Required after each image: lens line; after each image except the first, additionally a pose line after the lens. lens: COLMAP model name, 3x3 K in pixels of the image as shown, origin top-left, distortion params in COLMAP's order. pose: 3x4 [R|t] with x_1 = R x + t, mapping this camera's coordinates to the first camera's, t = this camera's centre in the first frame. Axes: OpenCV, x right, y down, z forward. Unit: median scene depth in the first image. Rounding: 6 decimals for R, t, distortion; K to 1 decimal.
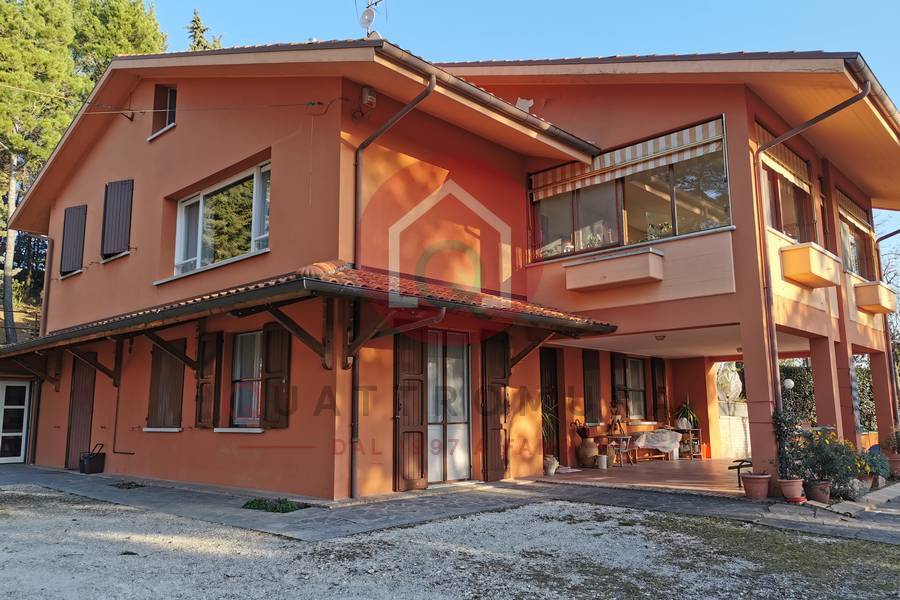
lens RADIAL K [[686.8, 0, 452.7], [0, 686.8, 298.9], [0, 0, 1]] dist [0.007331, -0.003458]
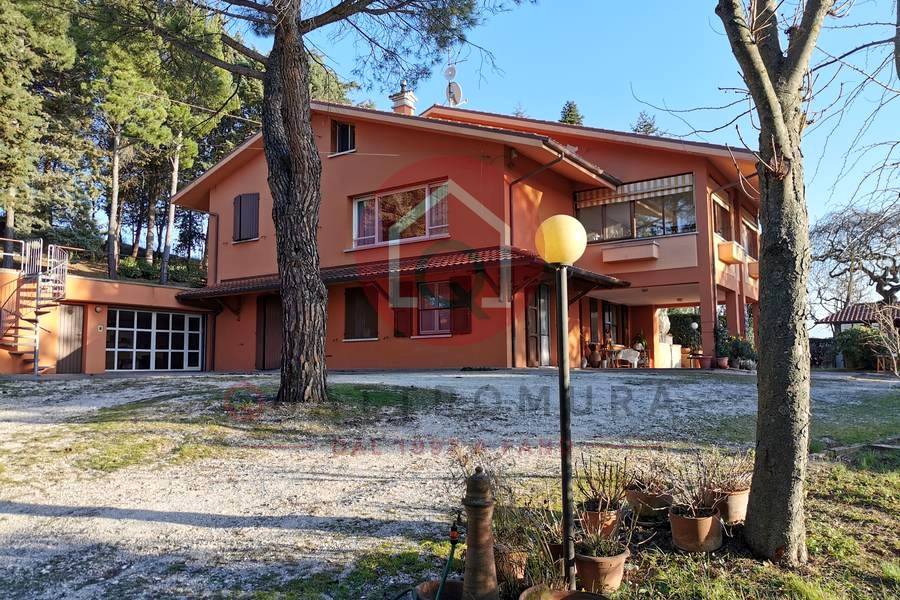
lens RADIAL K [[686.8, 0, 447.6], [0, 686.8, 301.5], [0, 0, 1]] dist [0.007331, -0.003458]
pose [[0.988044, 0.016638, 0.153271, -0.493071], [-0.026329, 0.997765, 0.061418, -0.009827], [-0.151907, -0.064719, 0.986274, -0.690650]]
